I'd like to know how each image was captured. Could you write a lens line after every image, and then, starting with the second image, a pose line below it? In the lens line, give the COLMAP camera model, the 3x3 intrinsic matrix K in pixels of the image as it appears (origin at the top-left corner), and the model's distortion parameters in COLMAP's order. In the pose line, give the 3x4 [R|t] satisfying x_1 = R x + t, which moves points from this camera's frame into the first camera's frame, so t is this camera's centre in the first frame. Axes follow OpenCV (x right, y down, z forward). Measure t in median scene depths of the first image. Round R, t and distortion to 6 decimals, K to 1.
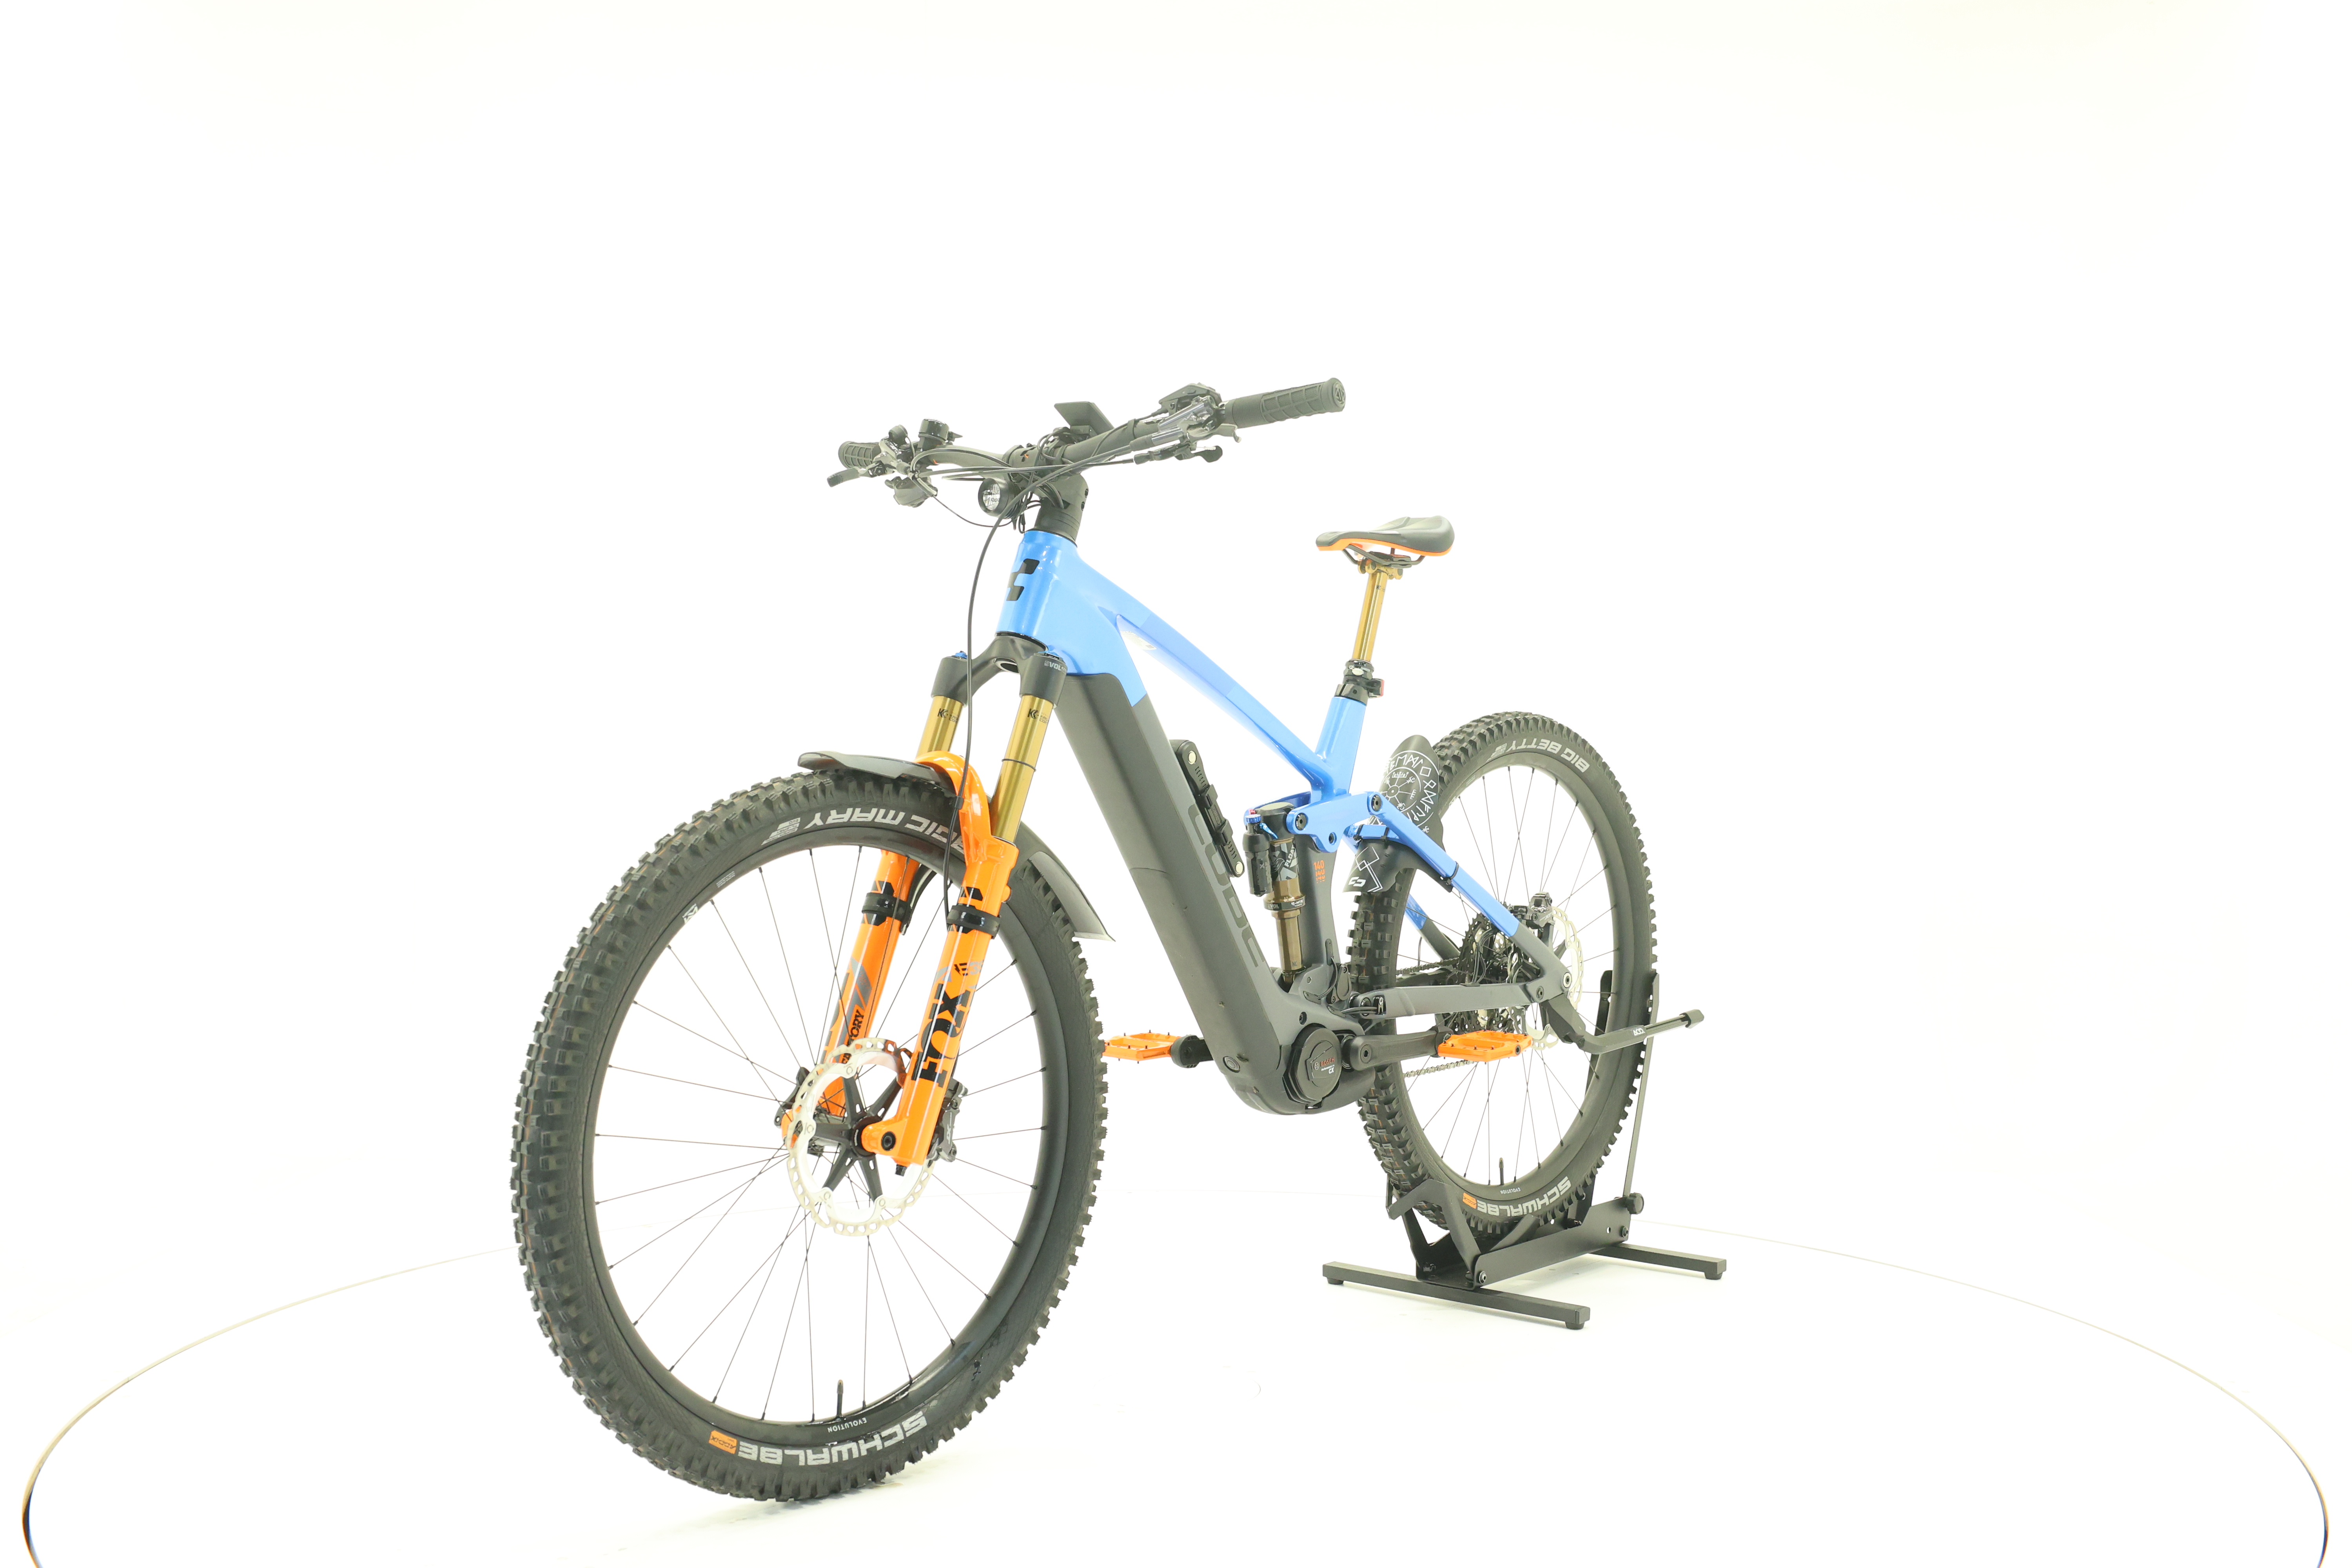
lens RADIAL K [[2484.2, 0, 1175.0], [0, 2484.2, 785.8], [0, 0, 1]] dist [0.007841, 0.000000]
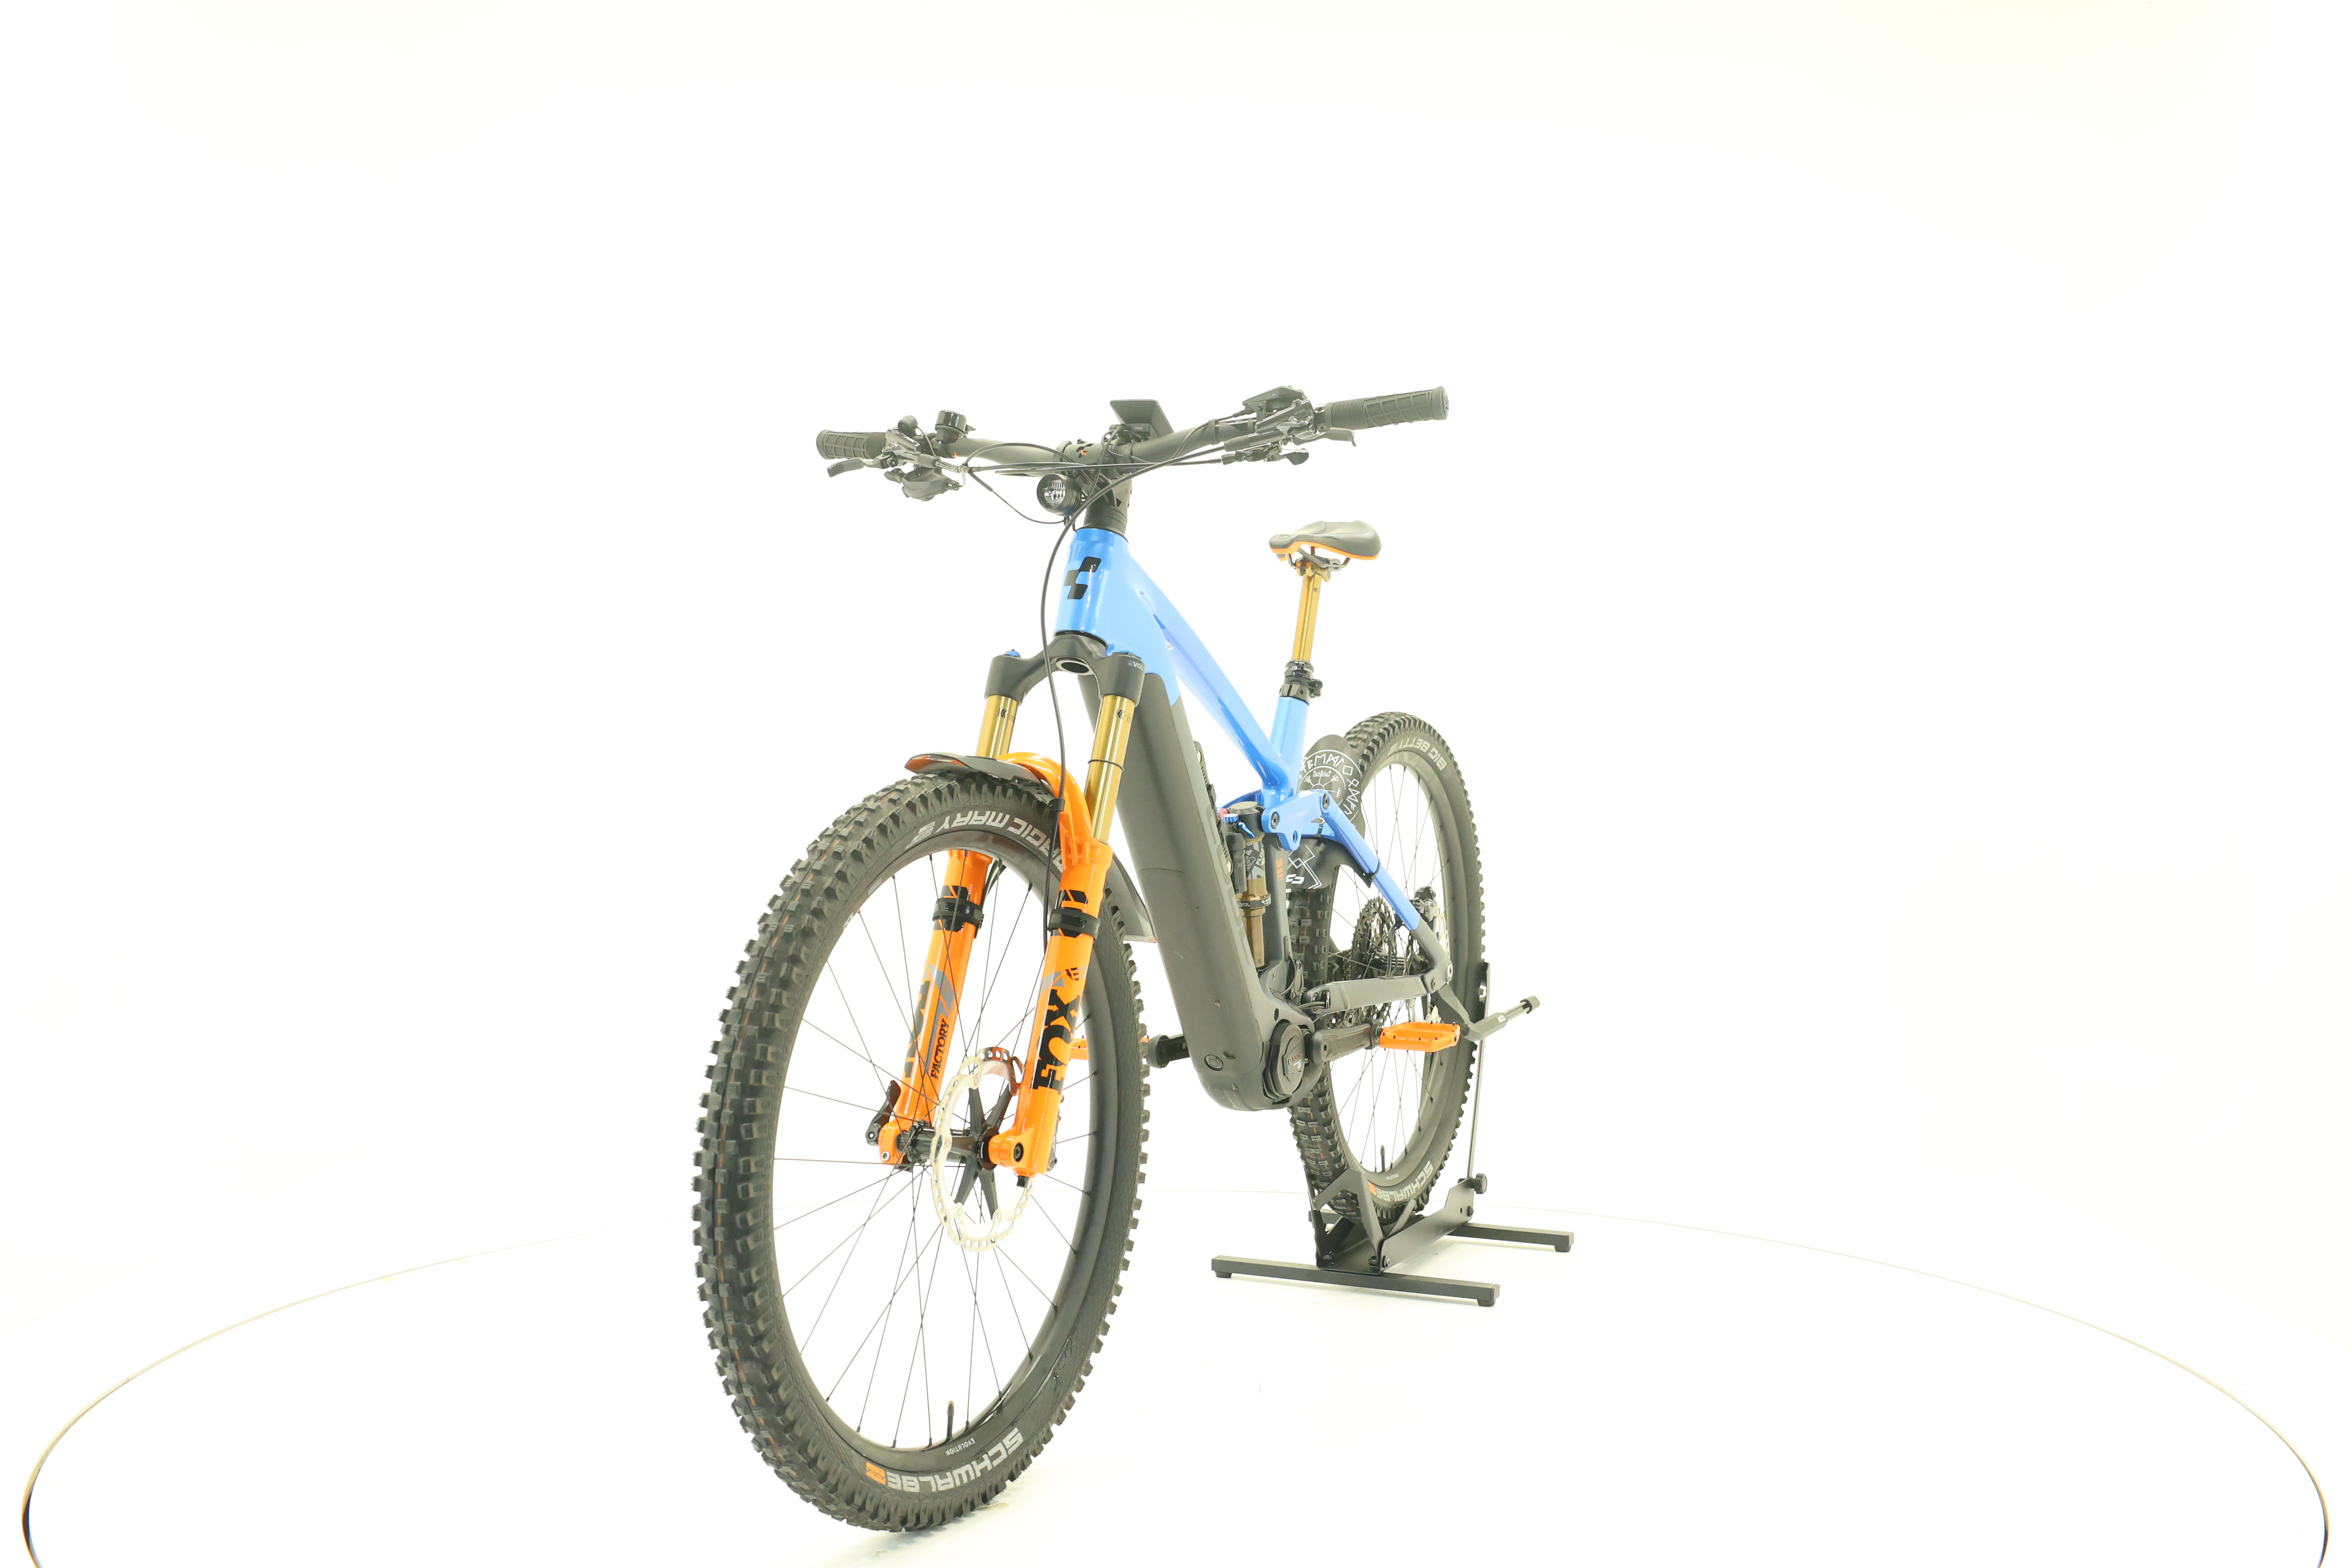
lens RADIAL K [[2484.2, 0, 1182.6], [0, 2484.2, 786.2], [0, 0, 1]] dist [0.007841, 0.000000]
pose [[0.962622, -0.005857, 0.270787, -0.287857], [0.005457, 0.999983, 0.002229, -0.002200], [-0.270795, -0.000668, 0.962637, 0.039925]]
